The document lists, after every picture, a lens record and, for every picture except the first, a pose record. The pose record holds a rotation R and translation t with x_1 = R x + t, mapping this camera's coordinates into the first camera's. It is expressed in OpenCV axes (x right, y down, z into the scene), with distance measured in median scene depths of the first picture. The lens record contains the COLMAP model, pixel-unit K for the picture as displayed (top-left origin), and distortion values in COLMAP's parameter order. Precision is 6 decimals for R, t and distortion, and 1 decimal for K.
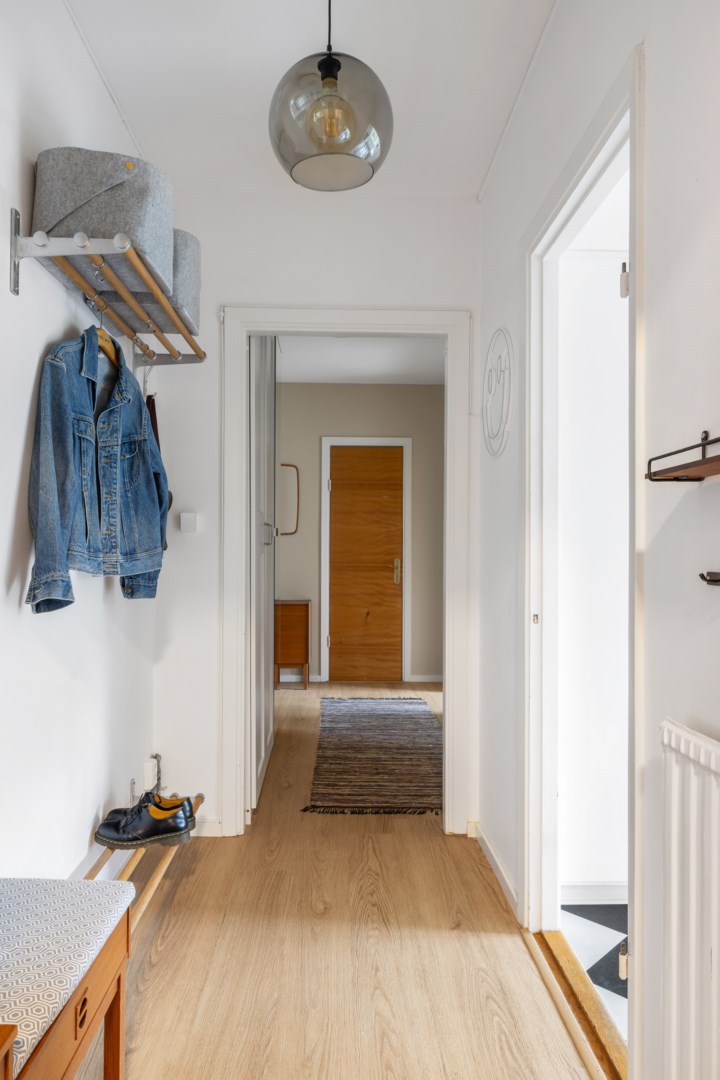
lens RADIAL K [[747.8, 0, 360.0], [0, 747.8, 540.0], [0, 0, 1]] dist [0.000079, -0.000002]
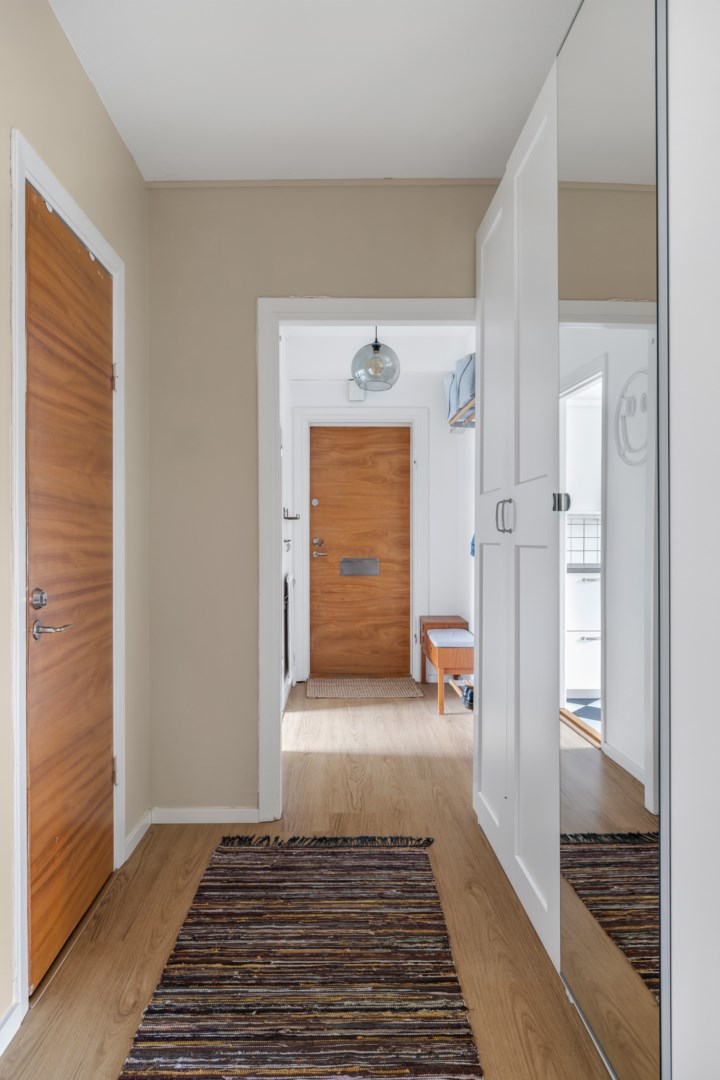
lens RADIAL K [[747.8, 0, 360.0], [0, 747.8, 540.0], [0, 0, 1]] dist [0.000079, -0.000002]
pose [[-0.999982, -0.005397, -0.002622, 0.009816], [-0.005402, 0.999984, 0.001940, 0.013919], [0.002612, 0.001954, -0.999995, 1.869090]]
